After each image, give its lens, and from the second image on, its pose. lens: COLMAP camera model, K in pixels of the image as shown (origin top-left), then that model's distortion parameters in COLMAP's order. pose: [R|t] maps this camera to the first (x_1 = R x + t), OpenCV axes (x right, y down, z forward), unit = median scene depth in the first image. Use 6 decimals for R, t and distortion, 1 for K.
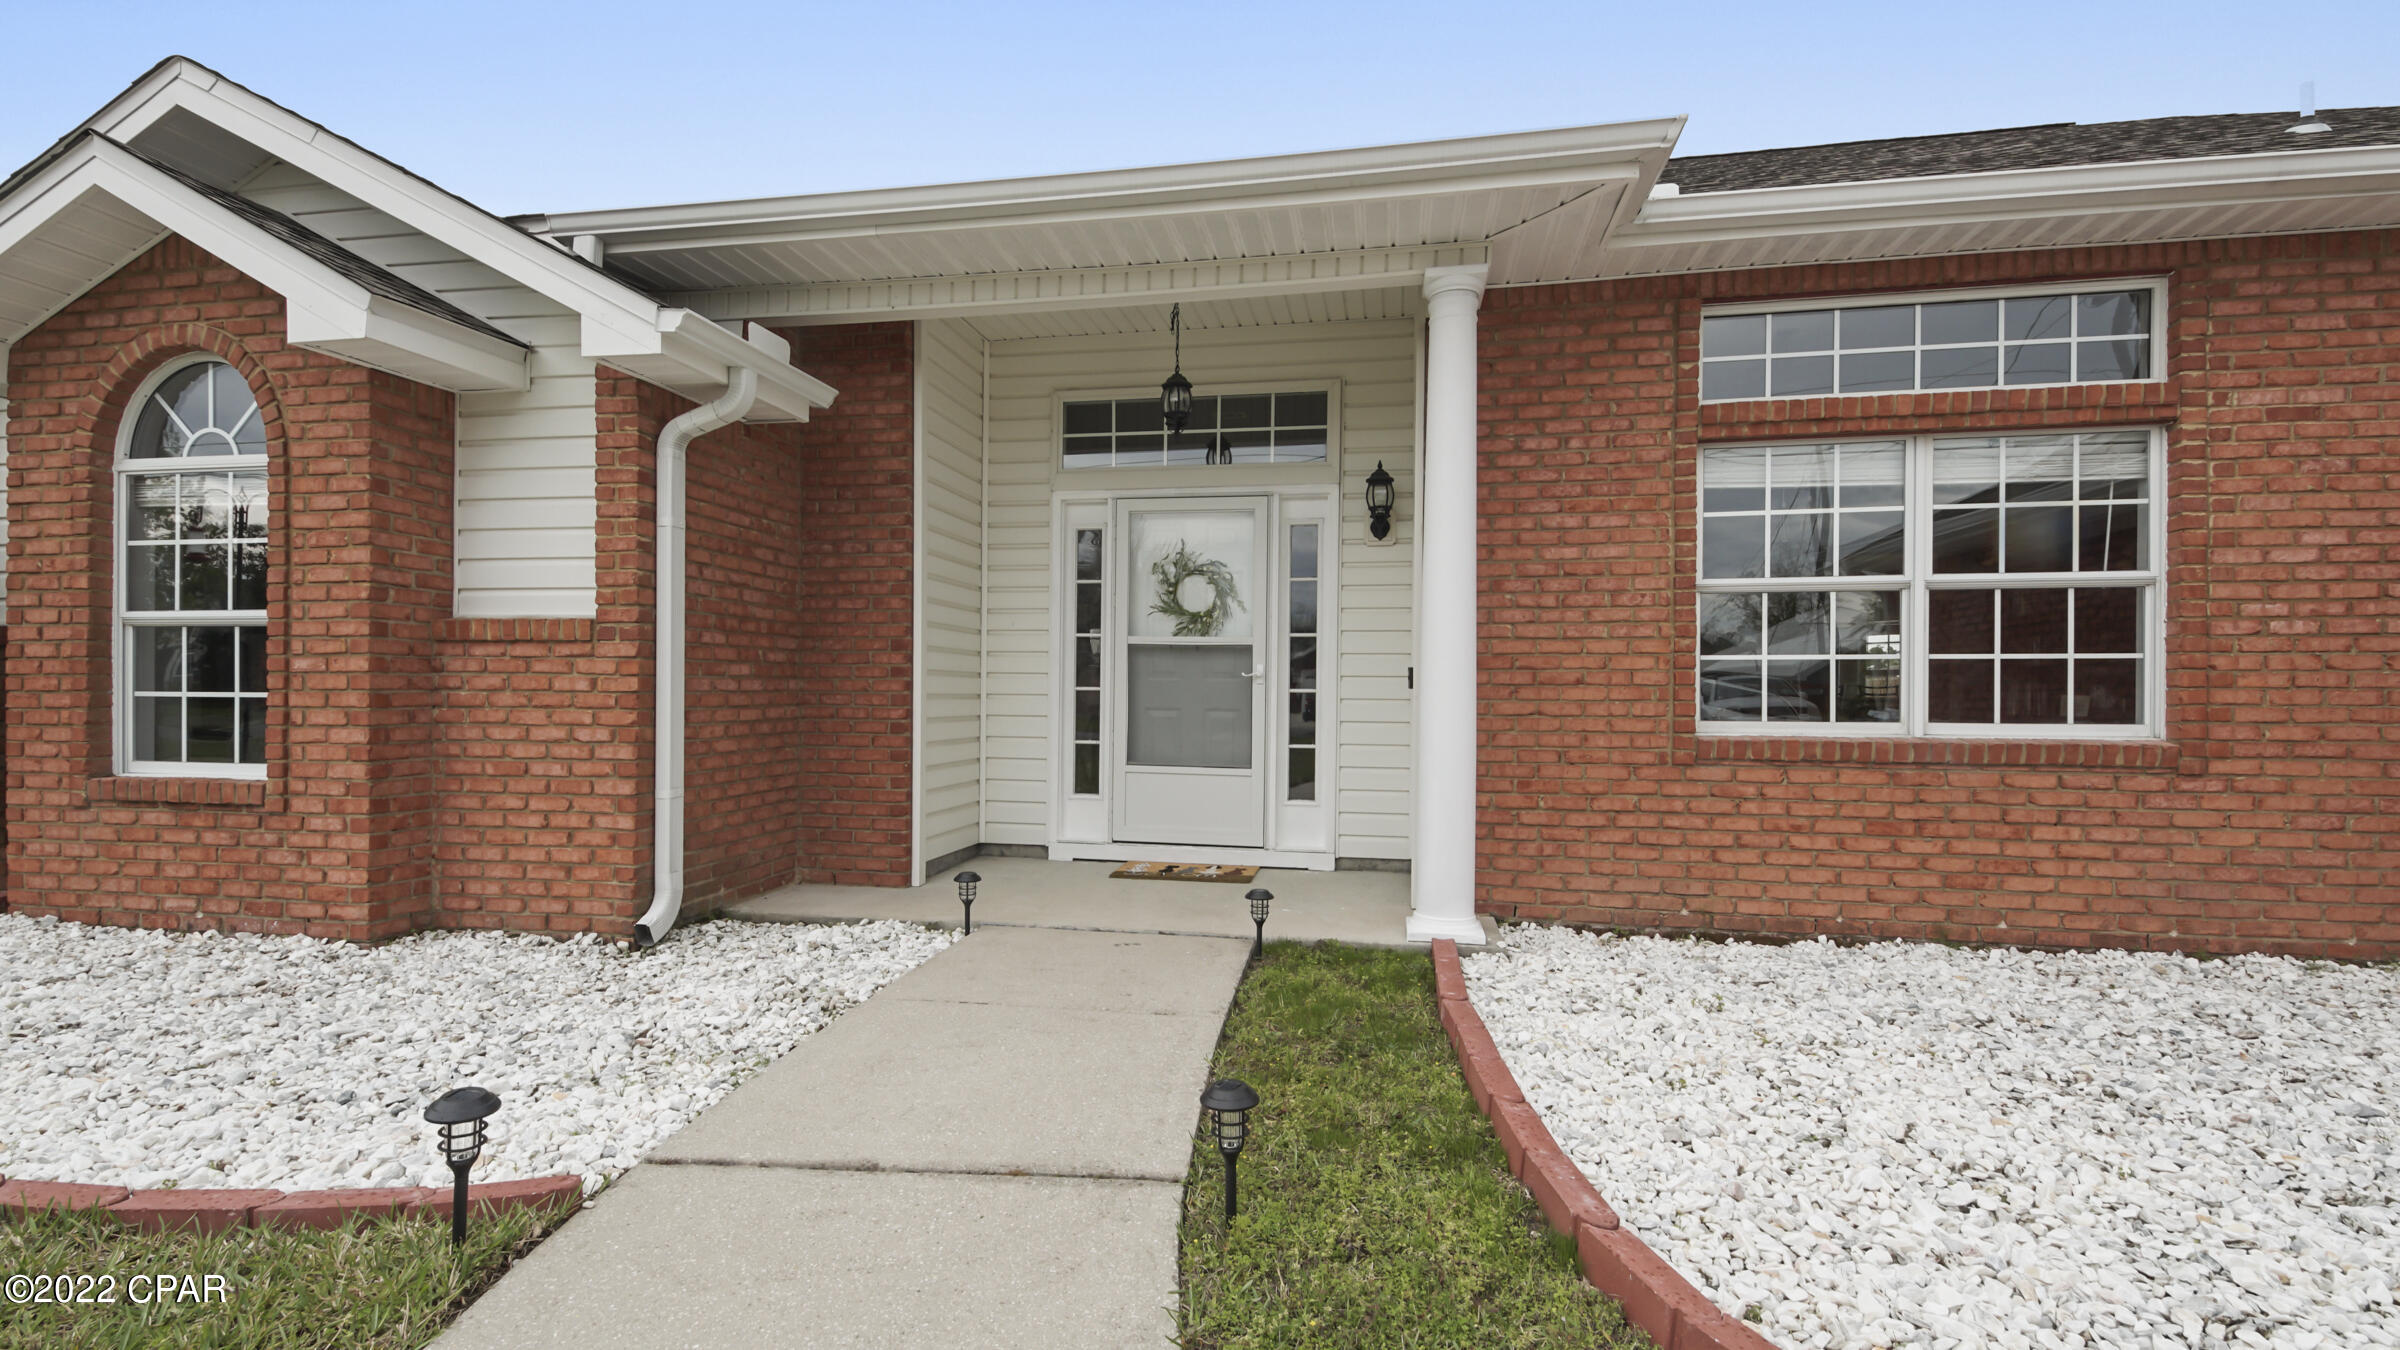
lens RADIAL K [[1027.1, 0, 1197.0], [0, 1027.1, 692.2], [0, 0, 1]] dist [0.008887, -0.003199]
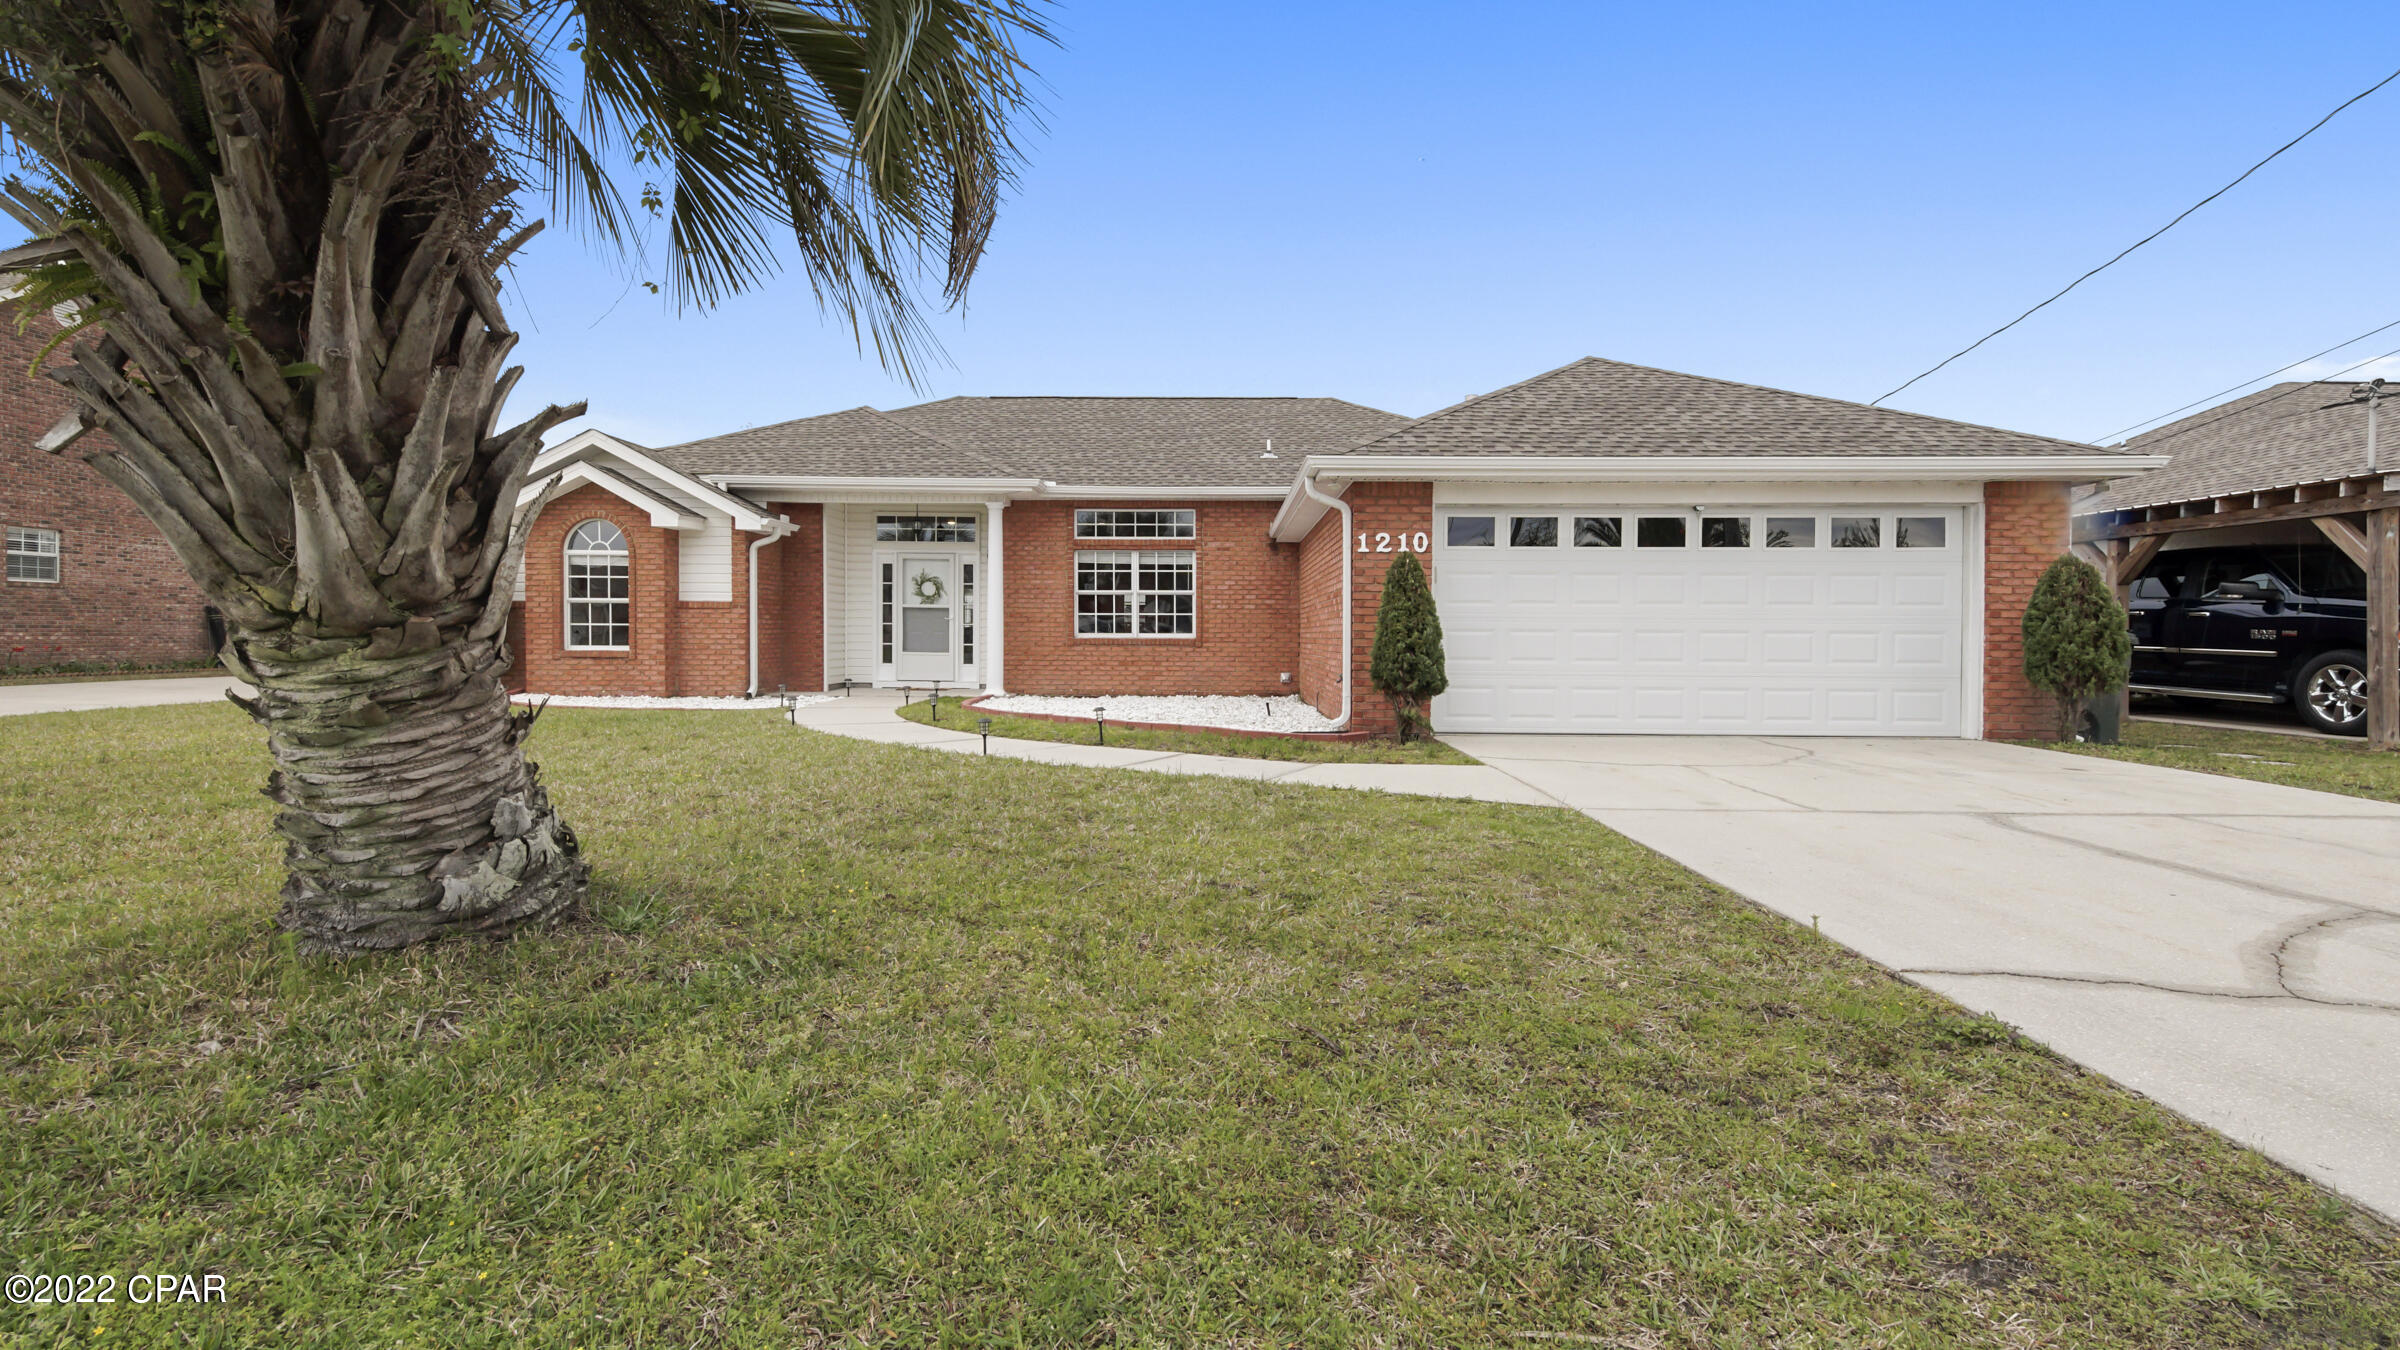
lens RADIAL K [[1027.1, 0, 1201.8], [0, 1027.1, 658.9], [0, 0, 1]] dist [0.008887, -0.003199]
pose [[0.985485, -0.004578, 0.169701, 0.342529], [0.000469, 0.999706, 0.024246, 0.032894], [-0.169762, -0.023815, 0.985197, -2.480244]]
